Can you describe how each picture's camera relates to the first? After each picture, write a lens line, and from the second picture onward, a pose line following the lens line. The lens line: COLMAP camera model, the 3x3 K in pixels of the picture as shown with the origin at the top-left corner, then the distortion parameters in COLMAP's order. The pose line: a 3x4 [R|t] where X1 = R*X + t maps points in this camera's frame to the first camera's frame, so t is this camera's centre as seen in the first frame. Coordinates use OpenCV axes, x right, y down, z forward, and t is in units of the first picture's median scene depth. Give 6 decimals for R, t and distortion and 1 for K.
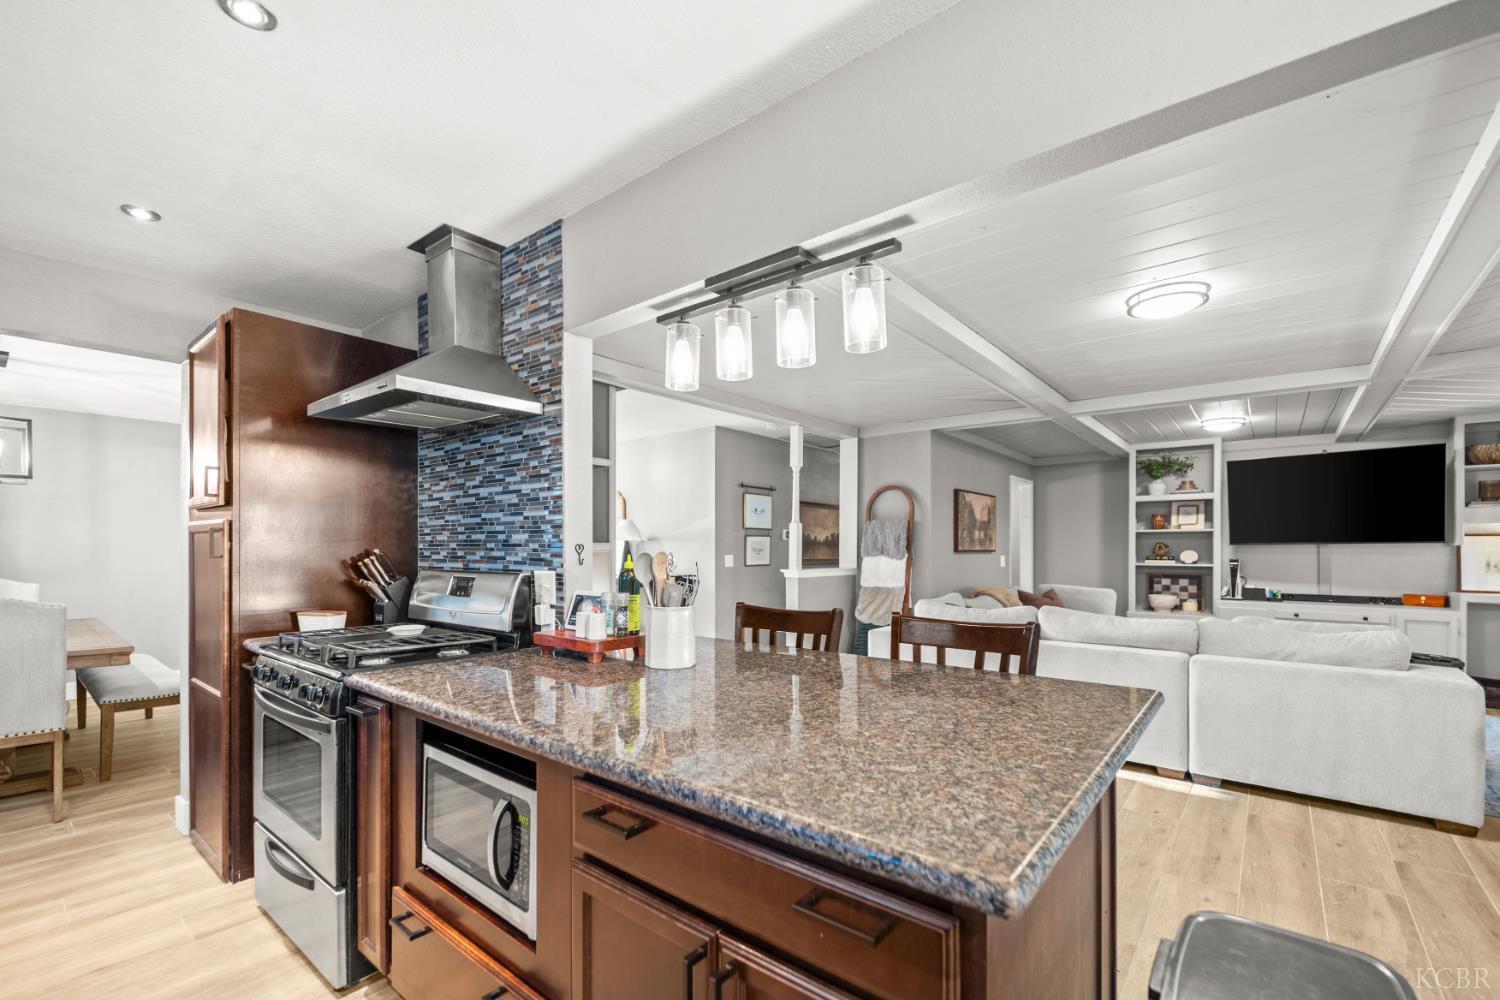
lens RADIAL K [[648.0, 0, 739.7], [0, 648.0, 538.7], [0, 0, 1]] dist [0.003796, 0.000452]
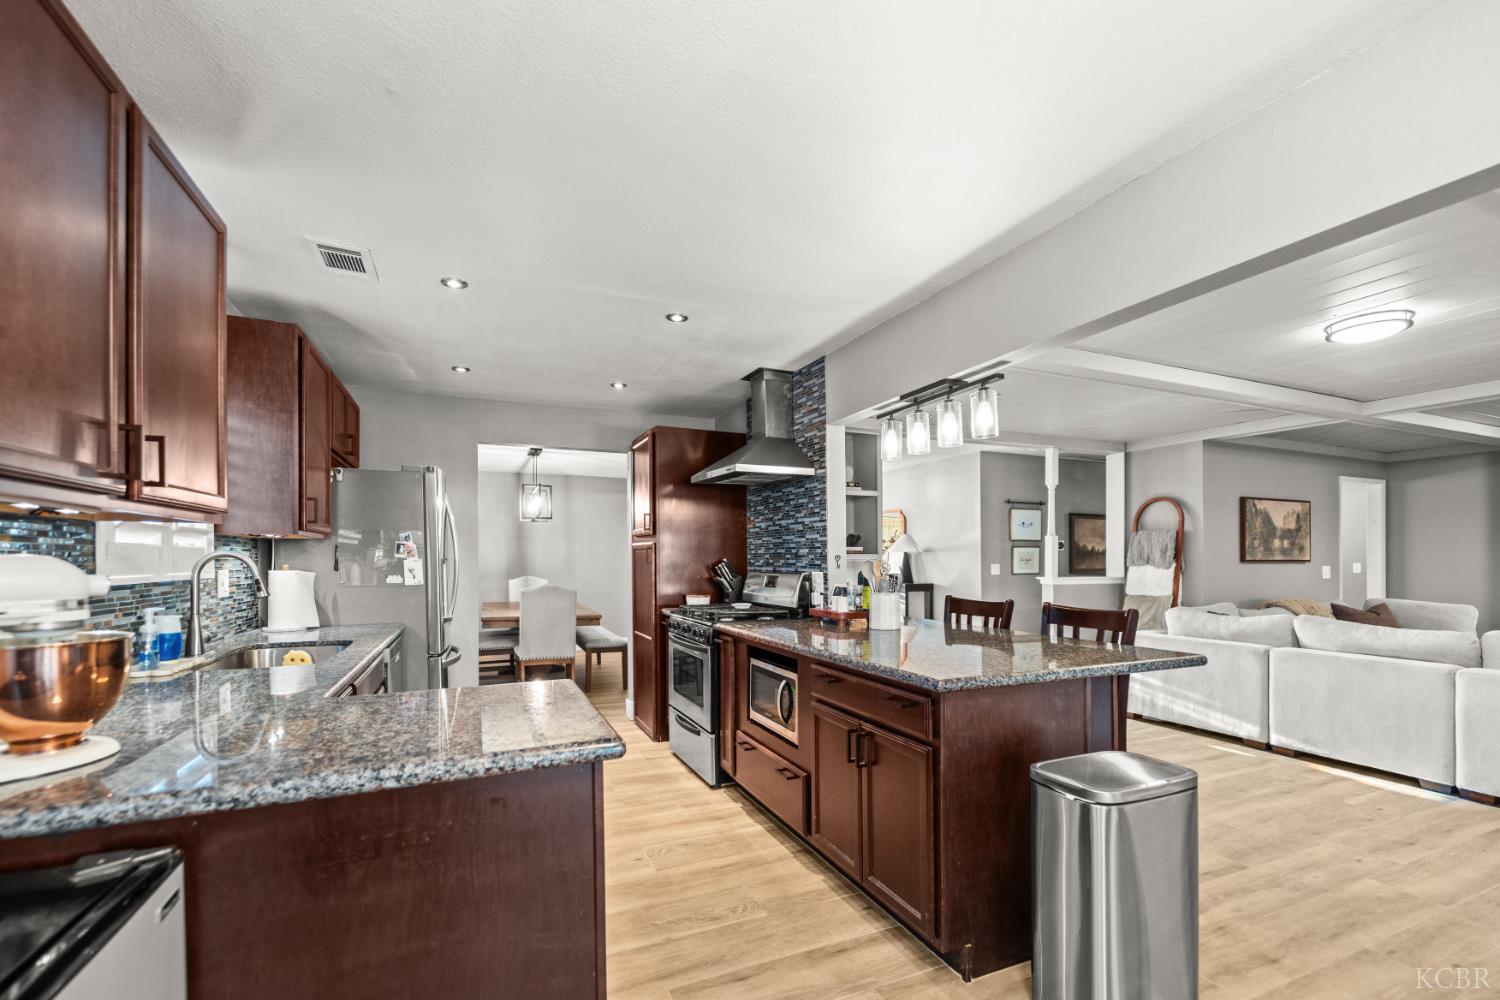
lens RADIAL K [[648.0, 0, 739.7], [0, 648.0, 538.7], [0, 0, 1]] dist [0.003796, 0.000452]
pose [[0.889253, -0.014549, -0.457185, 0.244353], [0.007221, 0.999816, -0.017773, -0.005328], [0.457359, 0.012503, 0.889194, -0.482058]]
